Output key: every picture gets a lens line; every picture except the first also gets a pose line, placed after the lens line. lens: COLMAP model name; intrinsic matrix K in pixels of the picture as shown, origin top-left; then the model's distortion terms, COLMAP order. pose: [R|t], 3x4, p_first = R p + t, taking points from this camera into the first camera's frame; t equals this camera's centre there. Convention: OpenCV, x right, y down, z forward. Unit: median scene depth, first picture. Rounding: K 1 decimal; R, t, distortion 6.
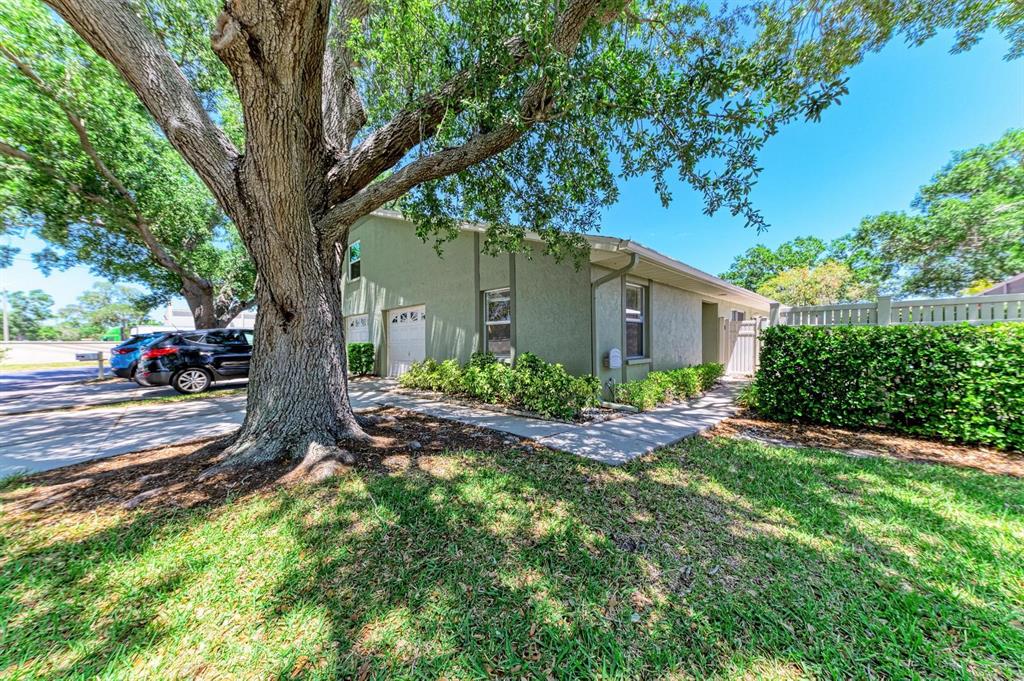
lens RADIAL K [[340.9, 0, 511.8], [0, 340.9, 340.4], [0, 0, 1]] dist [0.019944, -0.002393]
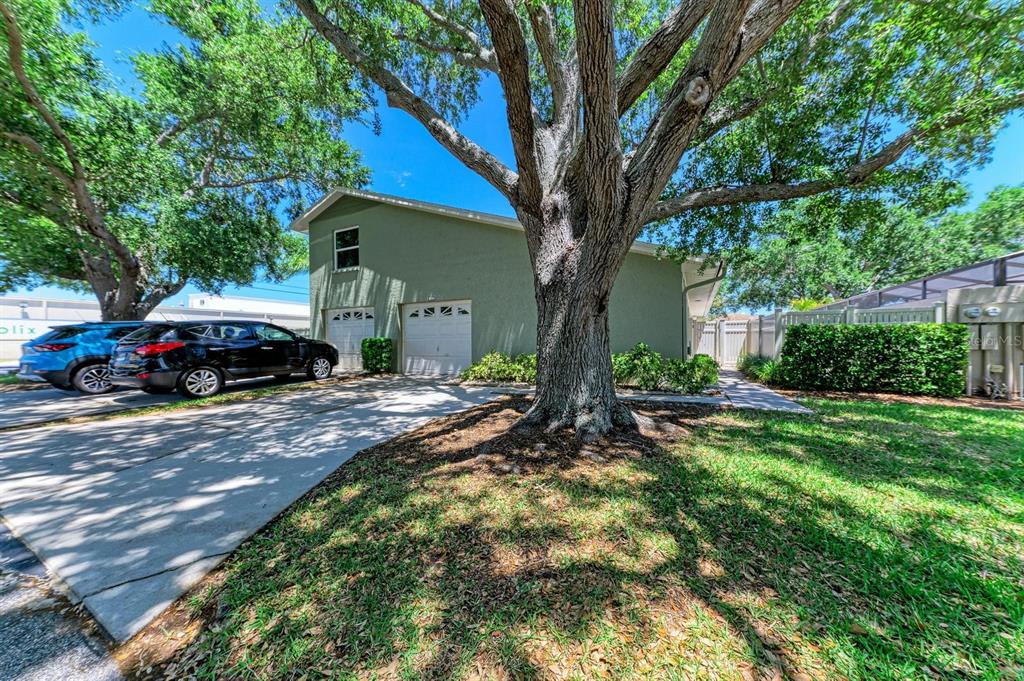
lens RADIAL K [[340.9, 0, 514.5], [0, 340.9, 338.0], [0, 0, 1]] dist [0.019944, -0.002393]
pose [[0.953303, 0.003129, 0.302000, -0.467796], [-0.002028, 0.999990, -0.003957, 0.013871], [-0.302009, 0.003159, 0.953300, -0.014047]]
